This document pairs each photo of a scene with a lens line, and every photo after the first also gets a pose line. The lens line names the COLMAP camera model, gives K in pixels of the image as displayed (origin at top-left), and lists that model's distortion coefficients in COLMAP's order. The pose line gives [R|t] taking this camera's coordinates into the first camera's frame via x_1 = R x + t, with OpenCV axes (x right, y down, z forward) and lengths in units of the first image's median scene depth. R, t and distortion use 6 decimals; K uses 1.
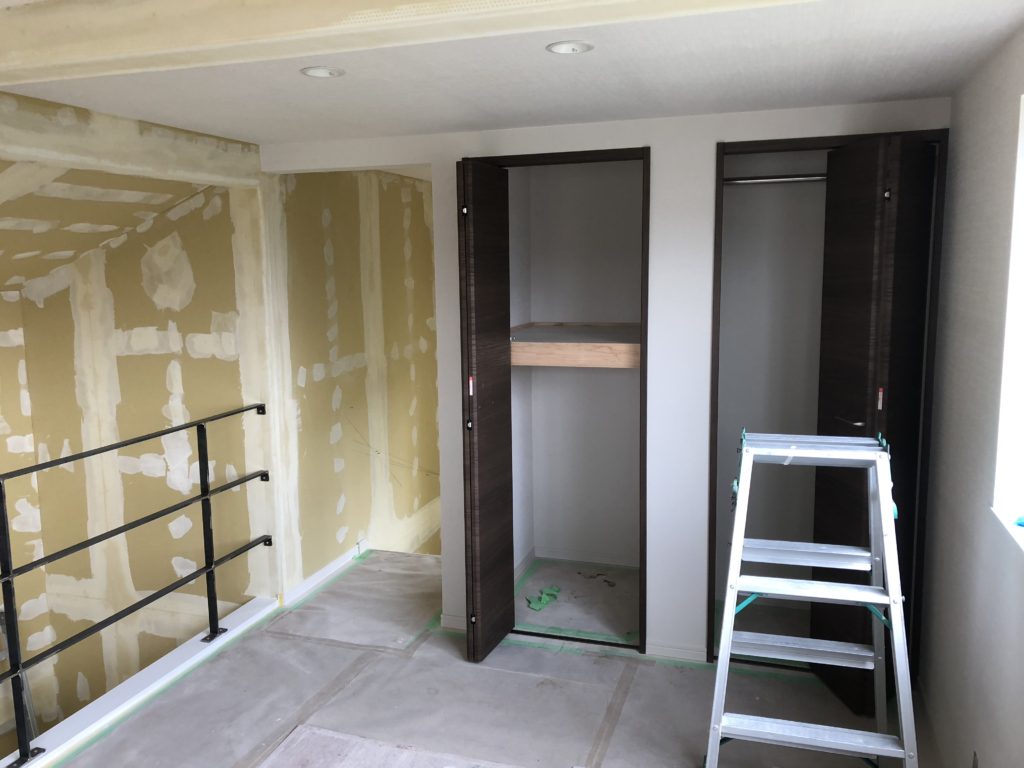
lens RADIAL K [[855.7, 0, 511.2], [0, 855.7, 372.2], [0, 0, 1]] dist [-0.017937, 0.058518]
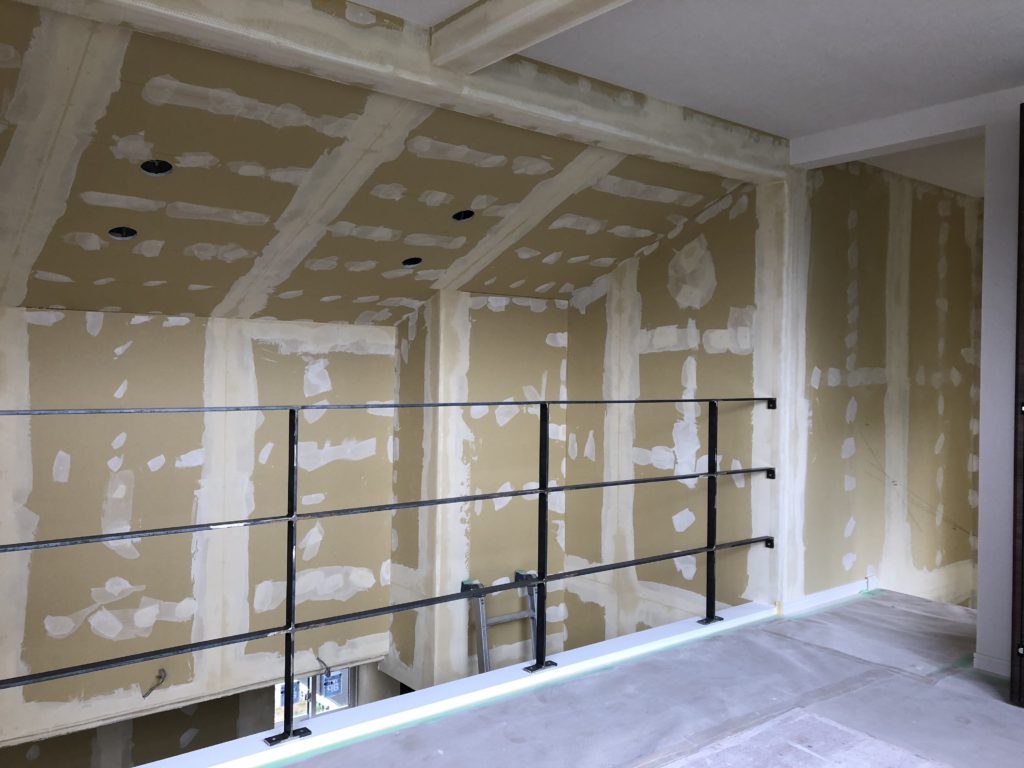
lens RADIAL K [[846.6, 0, 515.1], [0, 846.6, 373.9], [0, 0, 1]] dist [0.045525, -0.005711]
pose [[0.843955, 0.027380, -0.535714, -0.016348], [-0.101667, 0.988759, -0.109630, 0.146435], [0.526691, 0.146987, 0.837252, 0.012776]]
